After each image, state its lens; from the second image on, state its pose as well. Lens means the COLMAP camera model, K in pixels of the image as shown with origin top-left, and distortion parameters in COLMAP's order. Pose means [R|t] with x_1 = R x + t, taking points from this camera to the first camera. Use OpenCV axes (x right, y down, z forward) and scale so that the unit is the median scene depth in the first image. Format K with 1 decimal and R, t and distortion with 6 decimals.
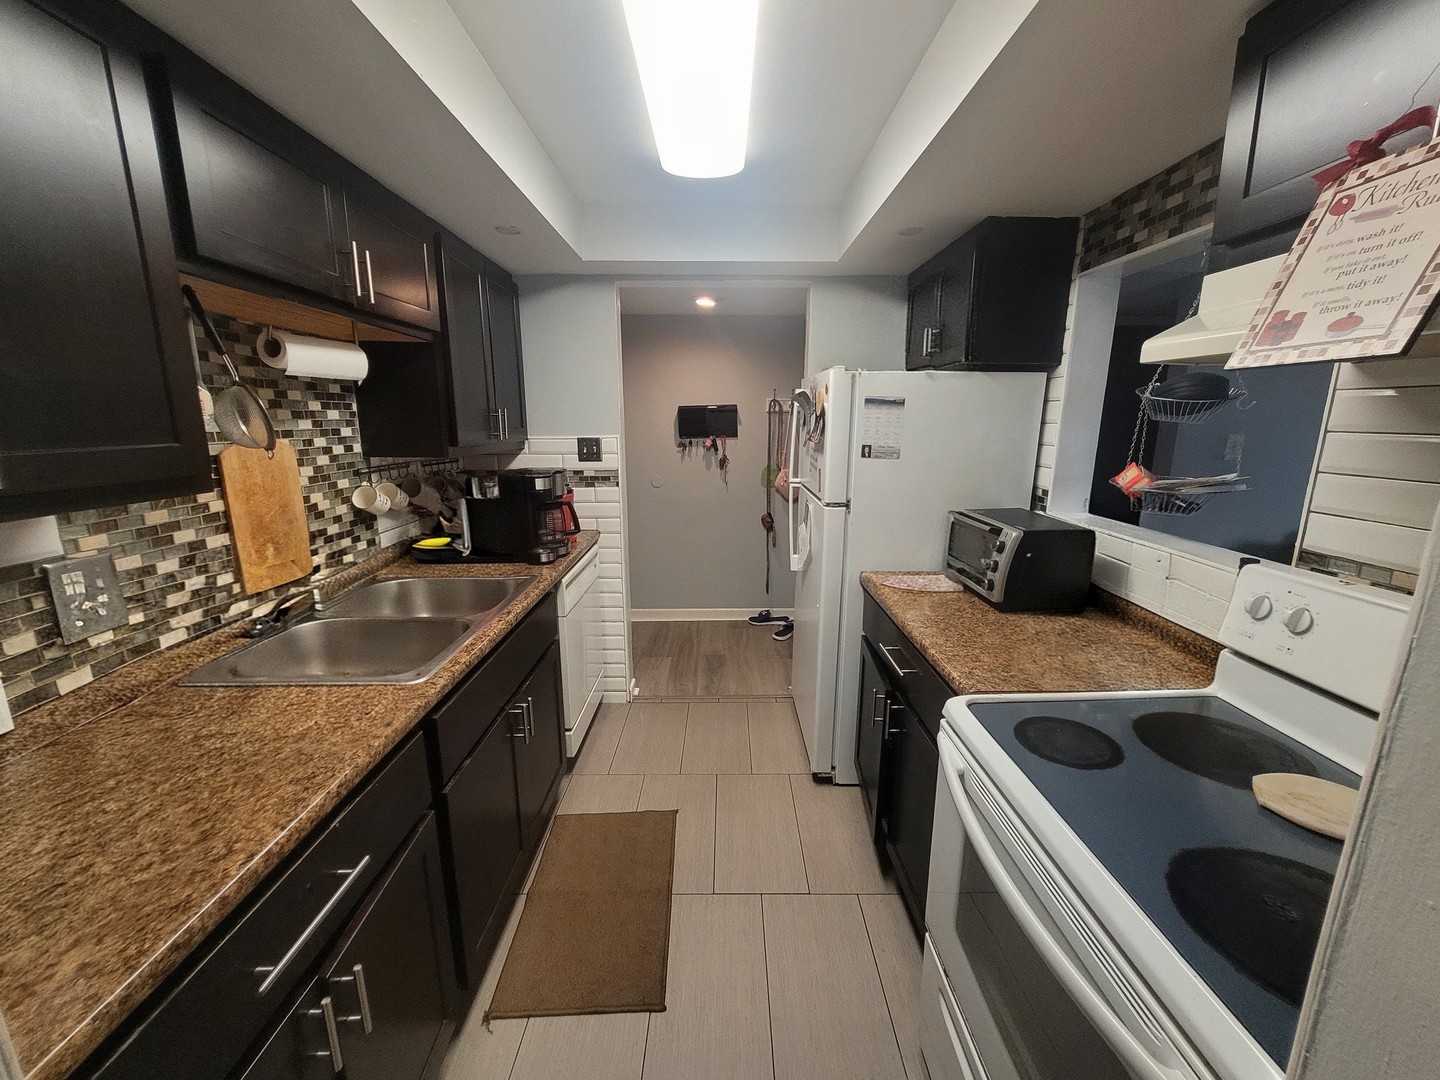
lens RADIAL K [[565.9, 0, 723.5], [0, 565.9, 535.9], [0, 0, 1]] dist [0.002157, -0.000588]
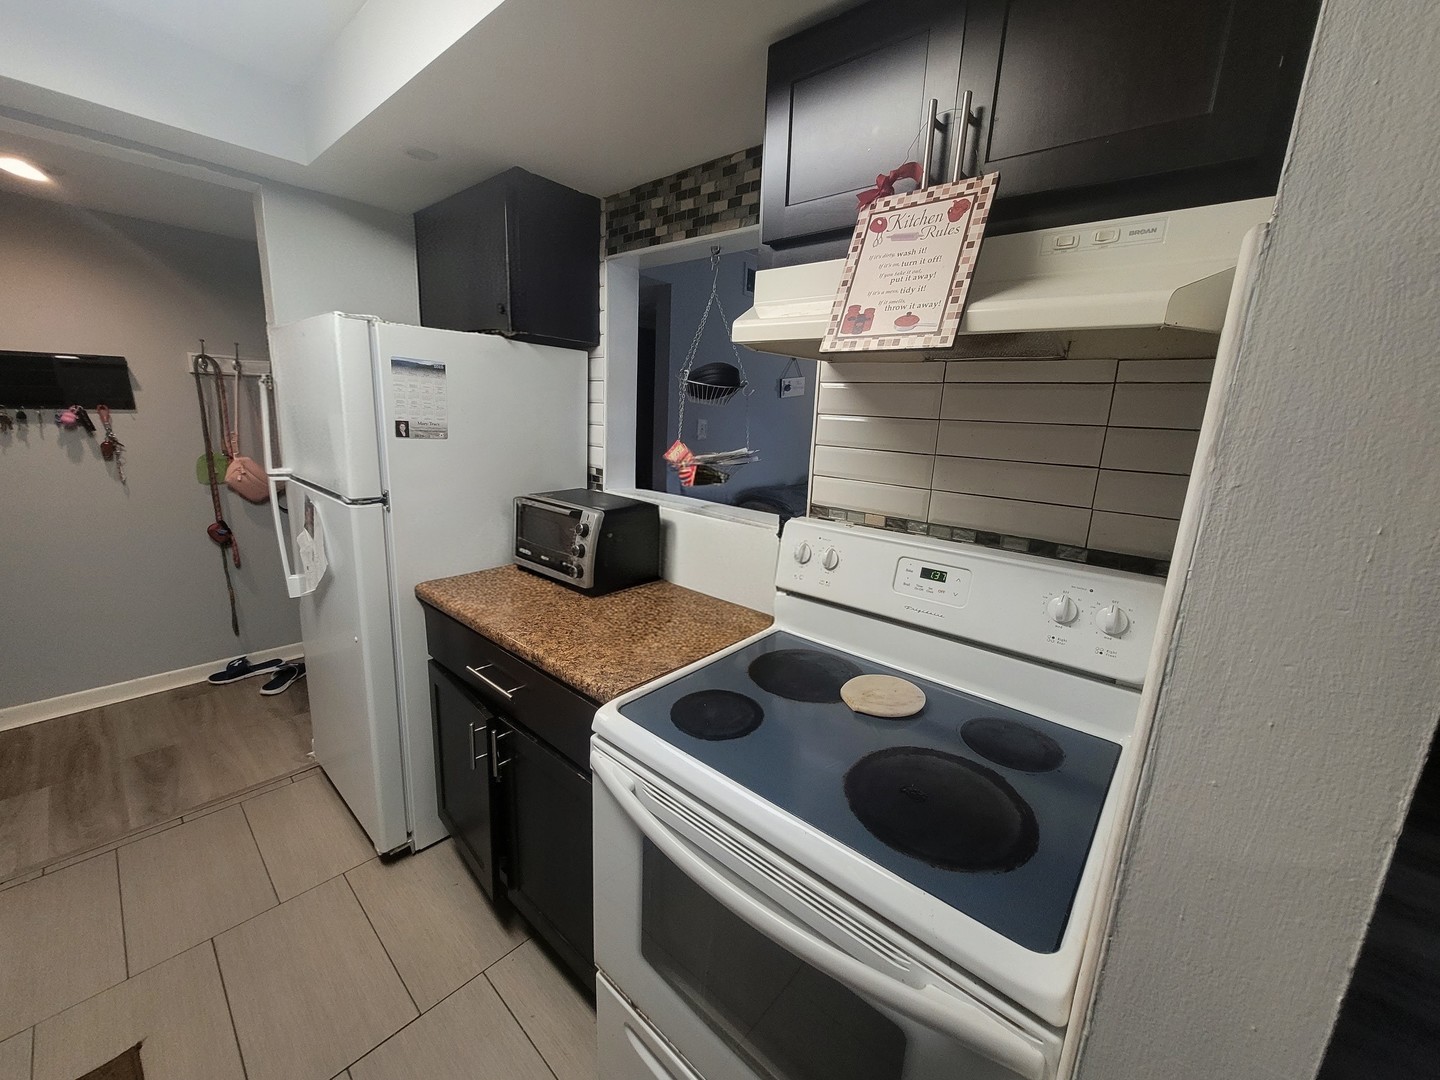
lens RADIAL K [[565.9, 0, 723.5], [0, 565.9, 535.9], [0, 0, 1]] dist [0.002157, -0.000588]
pose [[0.664304, -0.130933, 0.735905, -0.057179], [0.110545, 0.990921, 0.076516, -0.018074], [-0.739243, 0.030521, 0.672747, 0.187503]]
